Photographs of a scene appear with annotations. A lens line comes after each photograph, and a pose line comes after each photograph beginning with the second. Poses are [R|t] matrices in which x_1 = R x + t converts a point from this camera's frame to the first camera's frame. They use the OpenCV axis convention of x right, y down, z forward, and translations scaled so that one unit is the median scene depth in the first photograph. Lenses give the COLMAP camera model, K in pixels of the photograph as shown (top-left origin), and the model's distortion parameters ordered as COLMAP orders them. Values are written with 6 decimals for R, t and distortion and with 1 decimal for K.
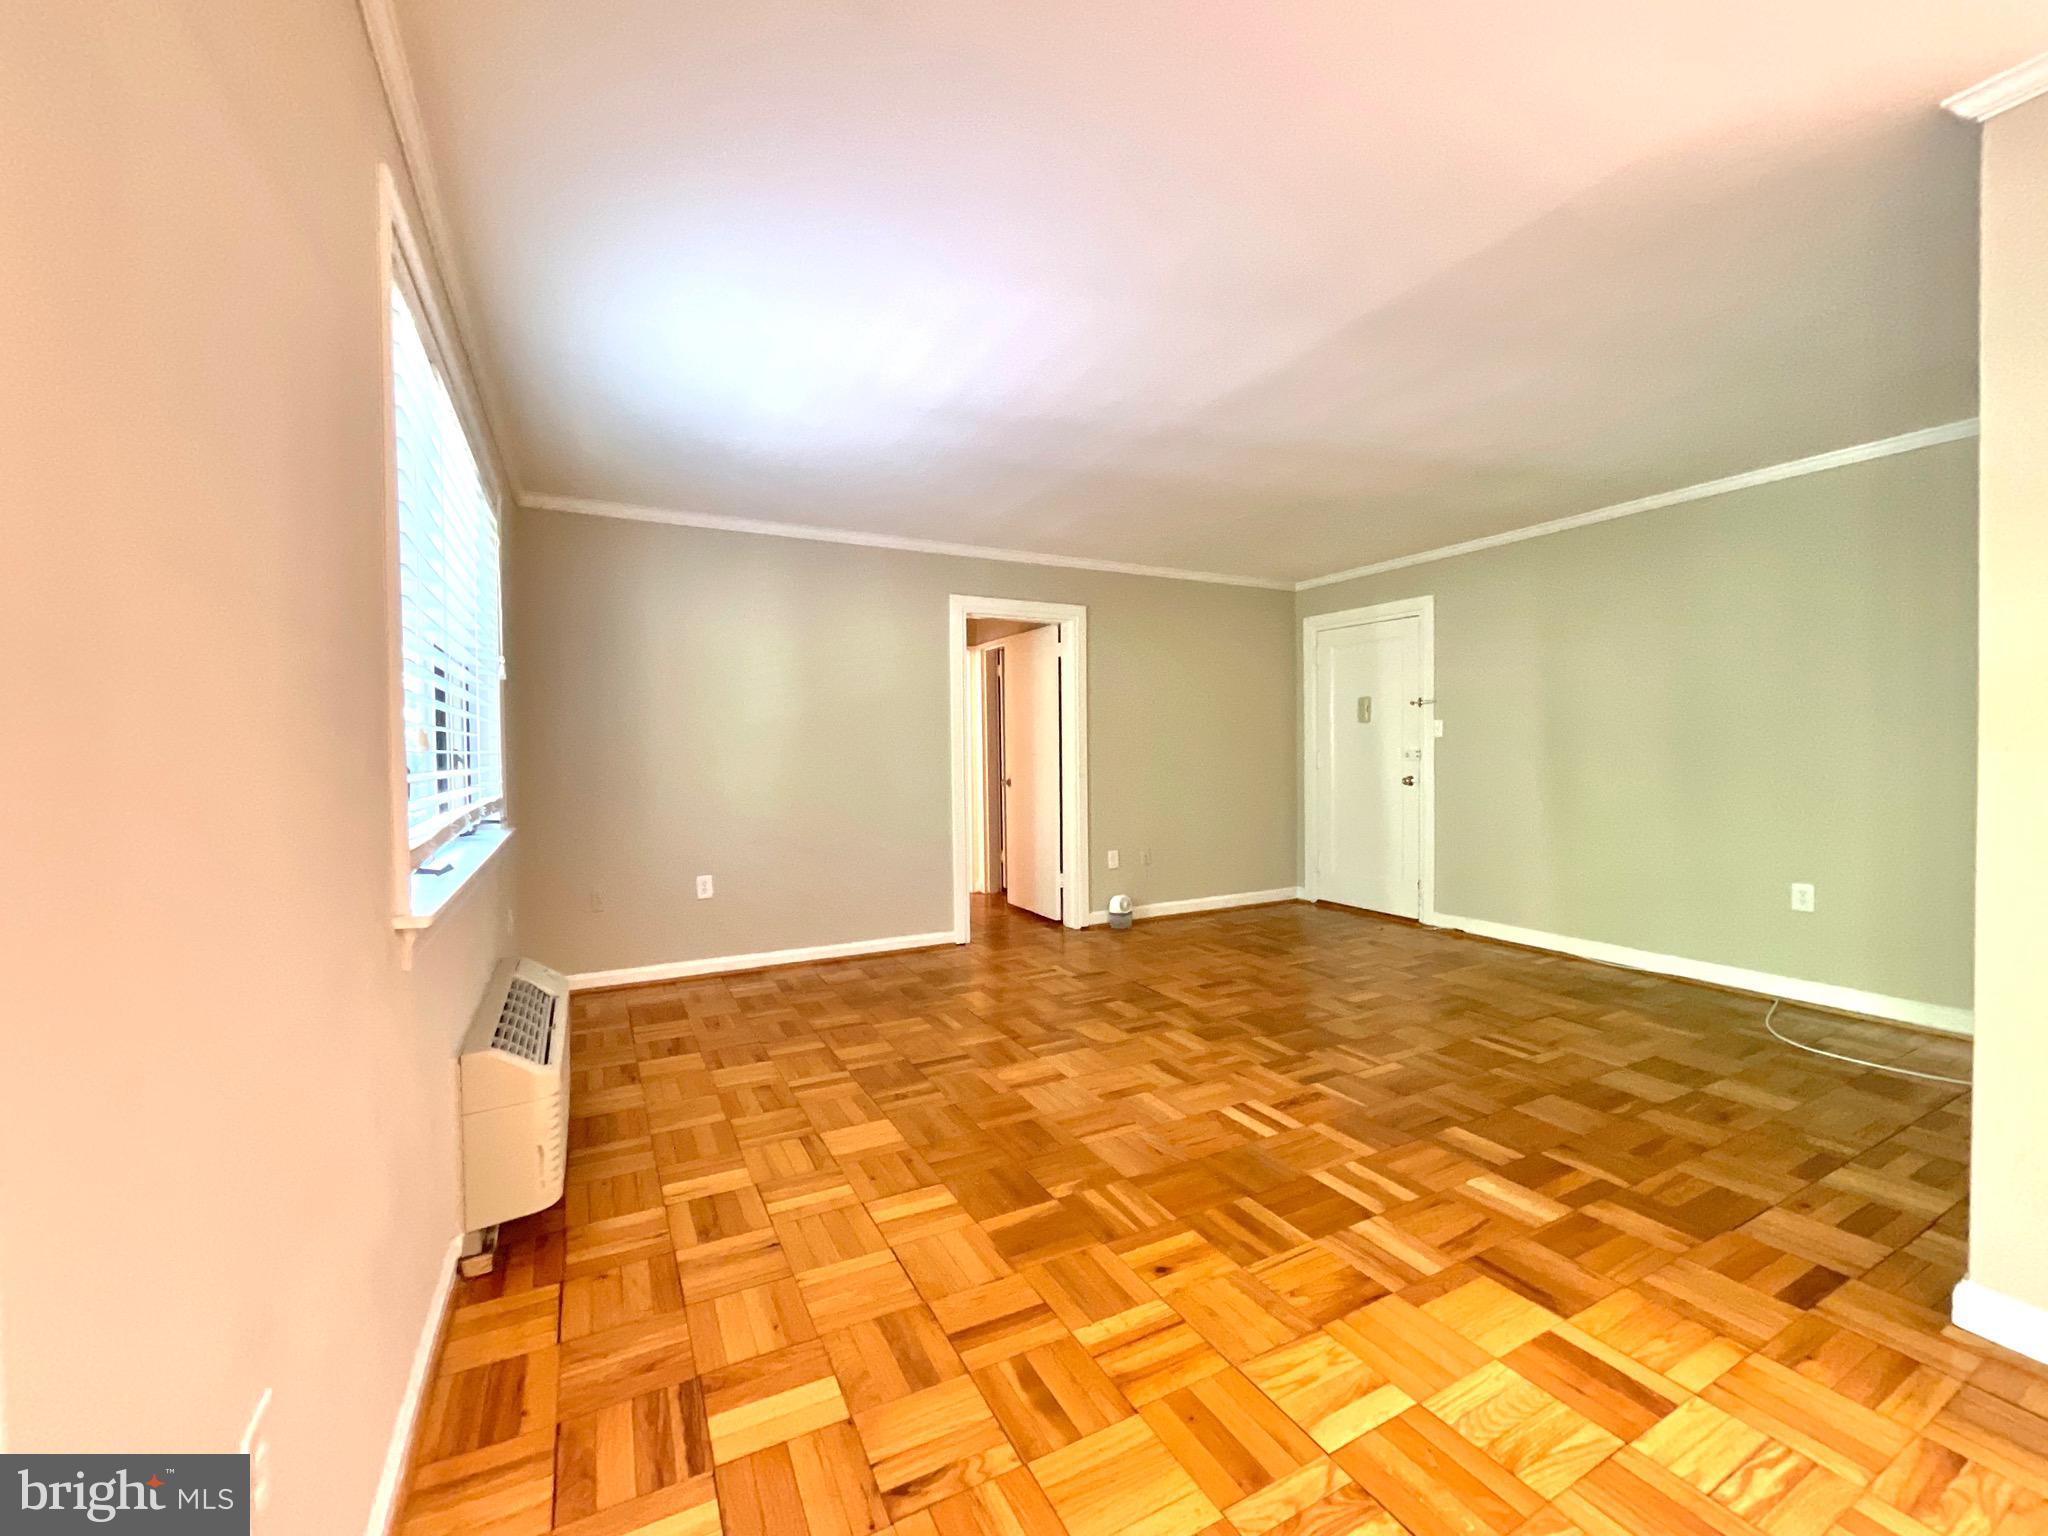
lens RADIAL K [[828.2, 0, 1024.7], [0, 828.2, 765.2], [0, 0, 1]] dist [-0.001493, 0.000449]
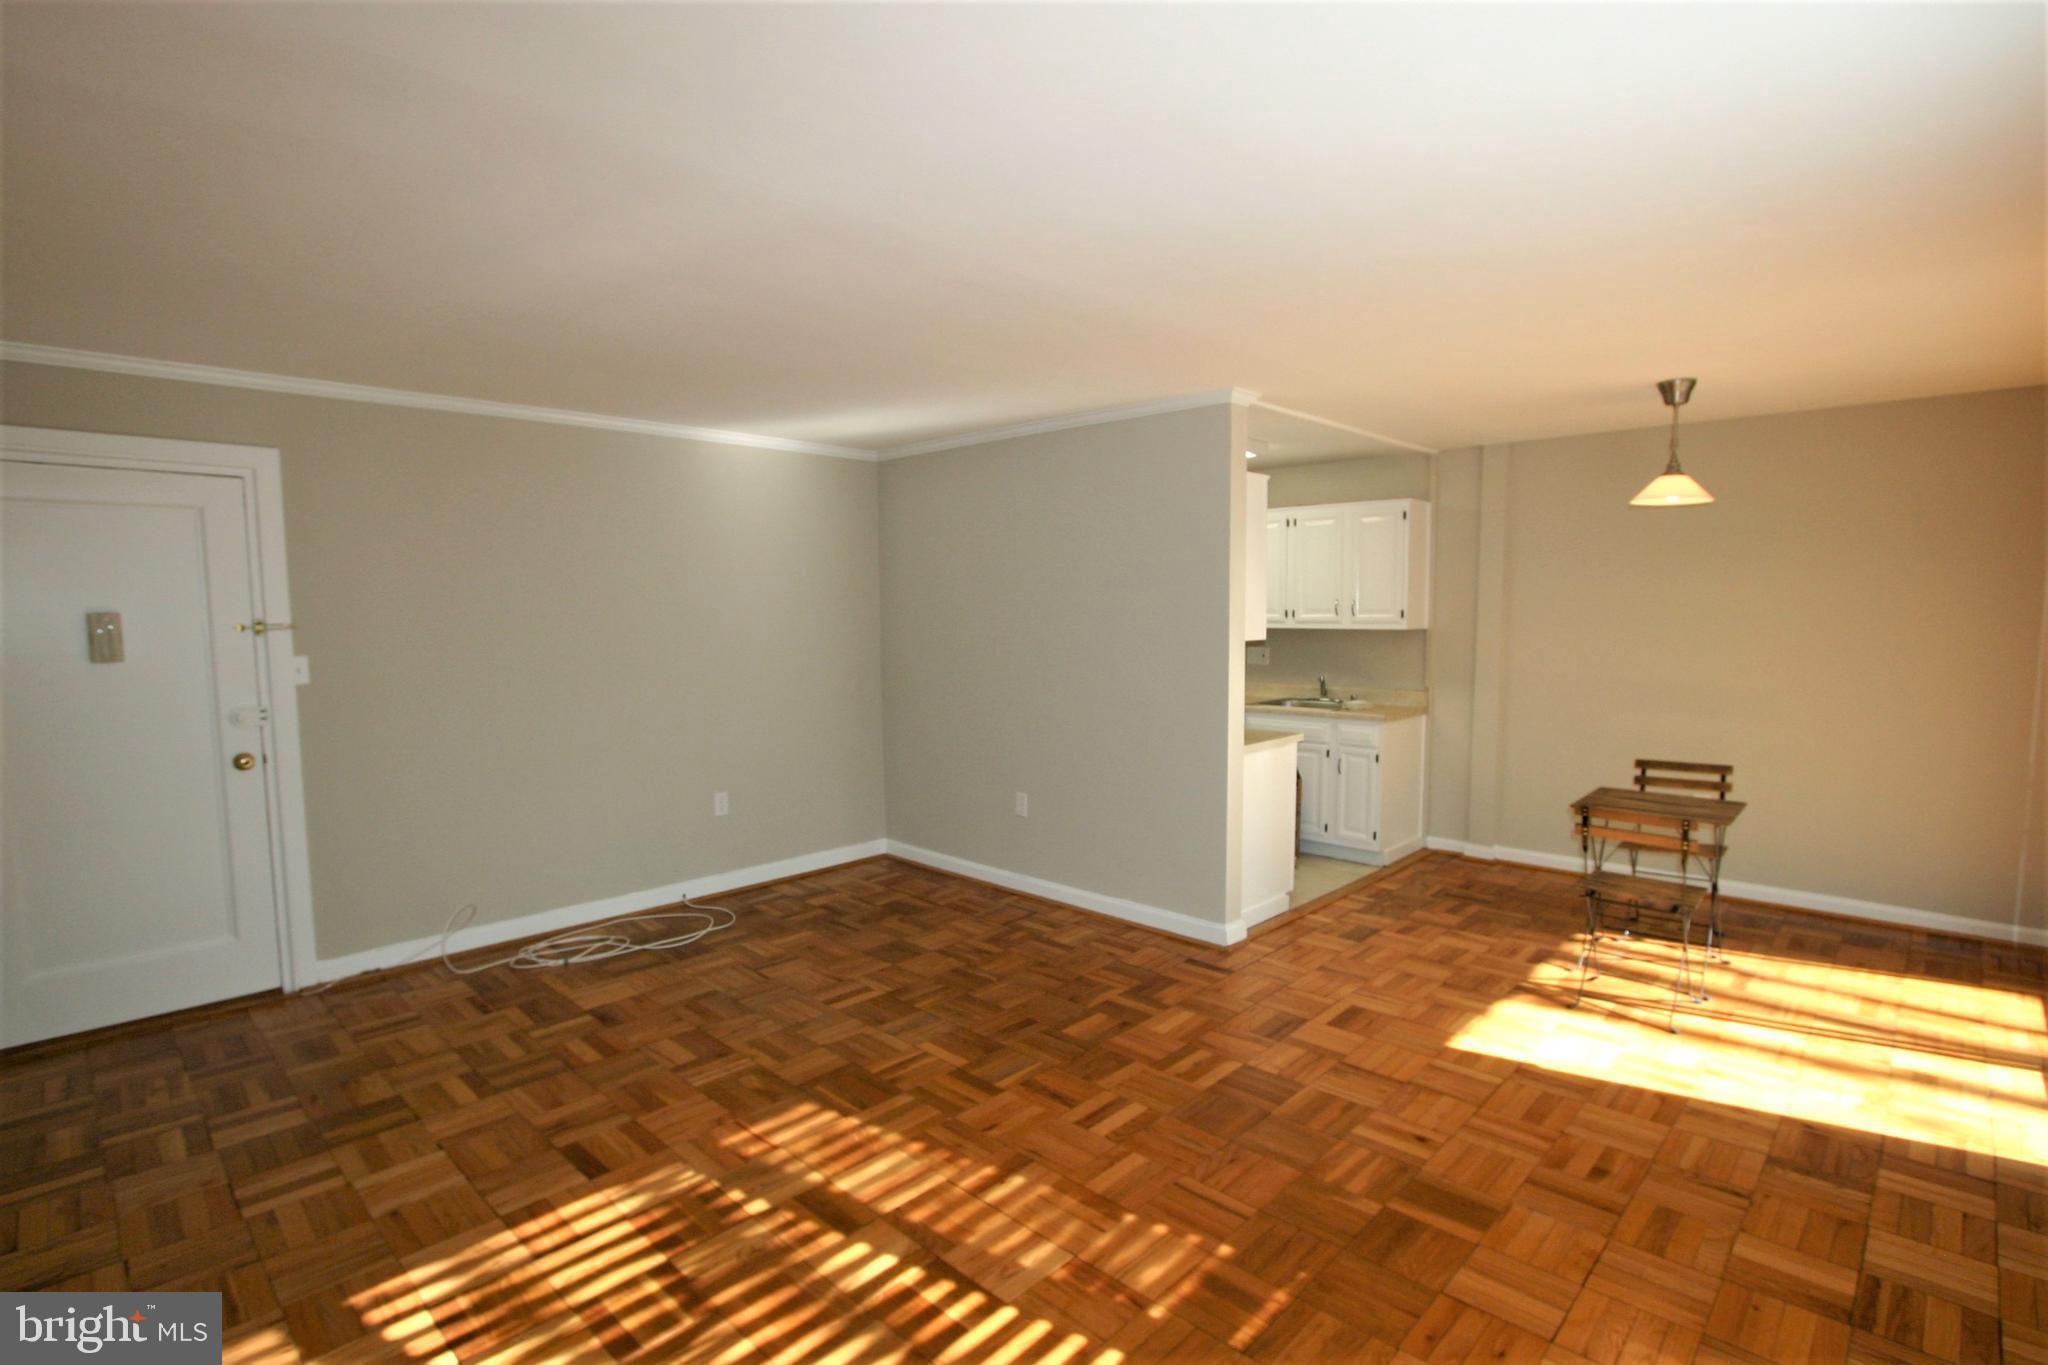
lens RADIAL K [[990.3, 0, 1018.6], [0, 990.3, 696.8], [0, 0, 1]] dist [-0.018598, 0.000160]
pose [[-0.309423, -0.073665, 0.948067, -0.619241], [0.028608, 0.995823, 0.086713, -0.124839], [-0.950494, 0.053953, -0.306022, 1.225412]]
